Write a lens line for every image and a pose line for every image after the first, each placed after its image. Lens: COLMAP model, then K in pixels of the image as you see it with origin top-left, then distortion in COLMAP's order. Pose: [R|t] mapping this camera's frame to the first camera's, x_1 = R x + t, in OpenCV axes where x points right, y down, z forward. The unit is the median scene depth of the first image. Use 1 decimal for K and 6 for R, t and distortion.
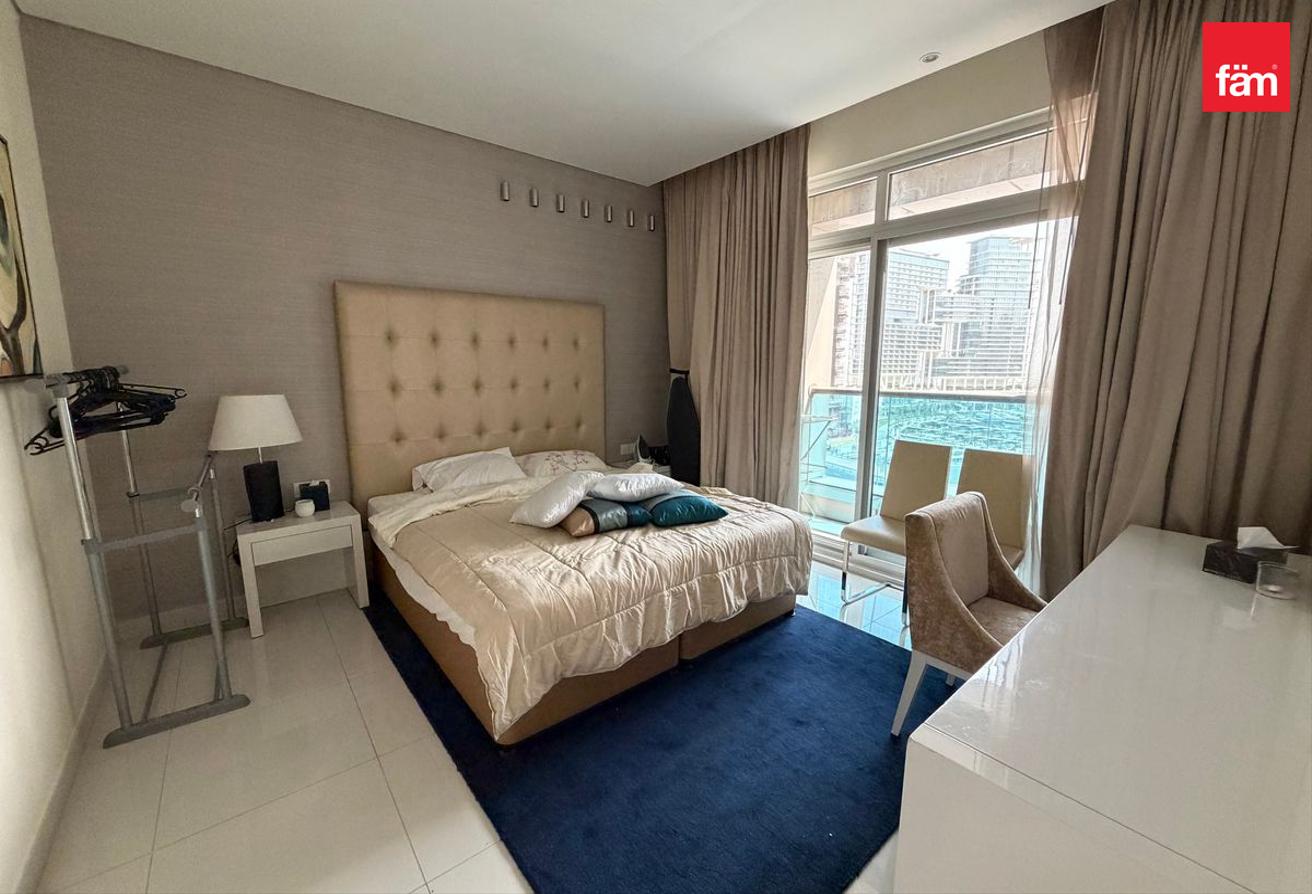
lens RADIAL K [[526.7, 0, 651.4], [0, 526.7, 445.8], [0, 0, 1]] dist [-0.000145, 0.000046]
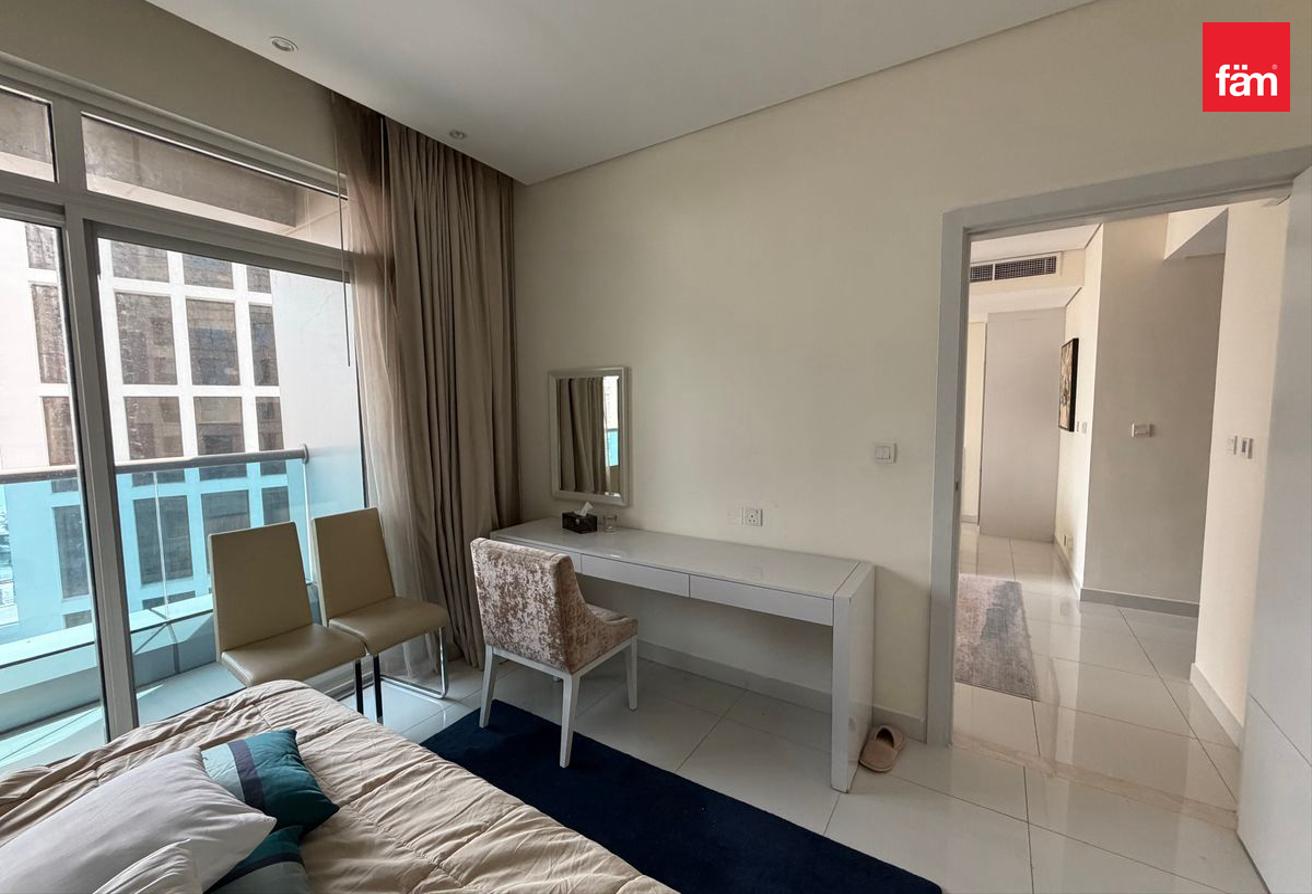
lens RADIAL K [[526.7, 0, 651.4], [0, 526.7, 445.8], [0, 0, 1]] dist [-0.000145, 0.000046]
pose [[-0.302104, -0.080367, 0.949881, -0.293495], [0.155960, 0.978847, 0.132420, -0.107925], [-0.940431, 0.188148, -0.283179, 0.540974]]
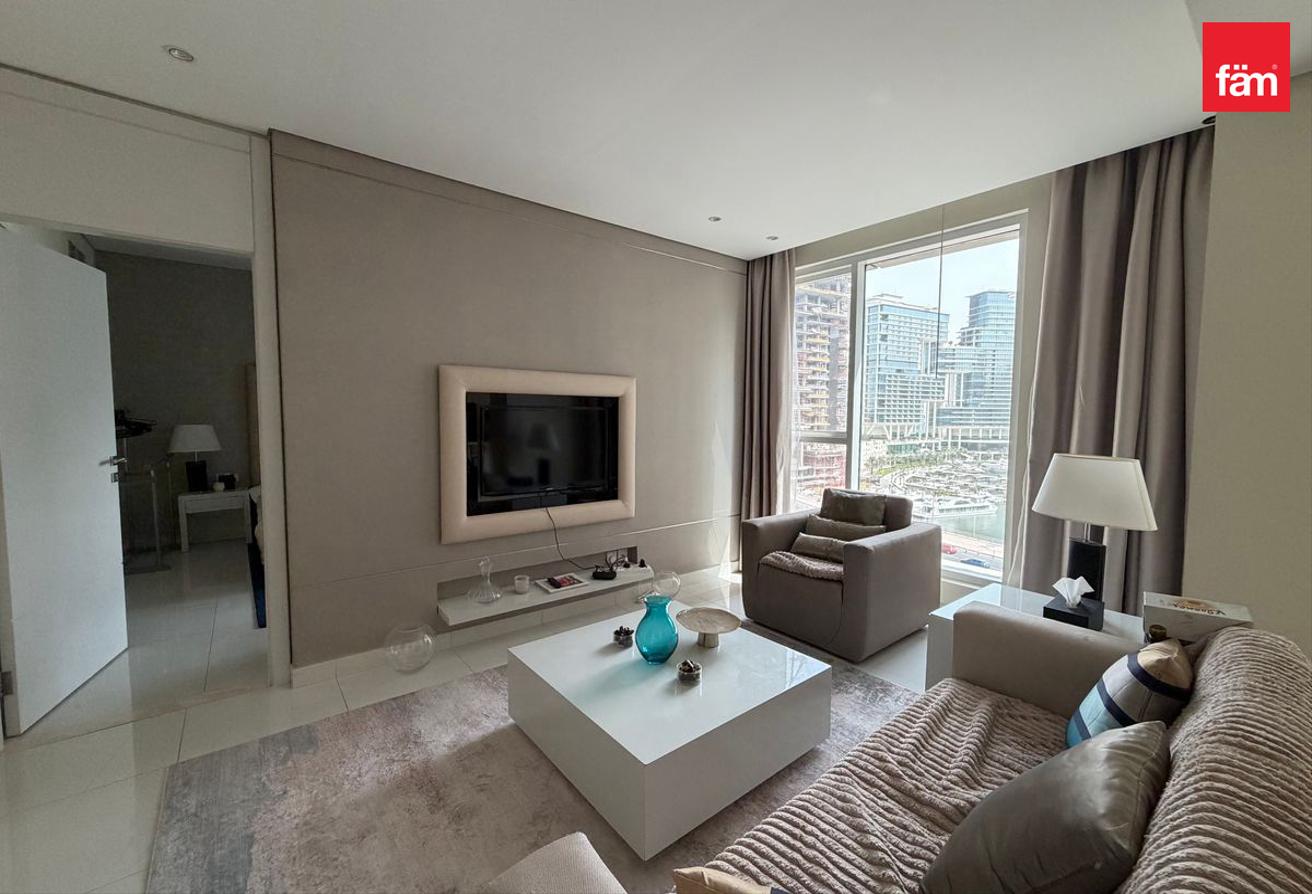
lens RADIAL K [[526.7, 0, 651.4], [0, 526.7, 445.8], [0, 0, 1]] dist [-0.000145, 0.000046]
pose [[0.999823, 0.004194, -0.018339, 0.007456], [-0.005857, 0.995777, -0.091618, 0.001164], [0.017877, 0.091710, 0.995625, -0.006864]]
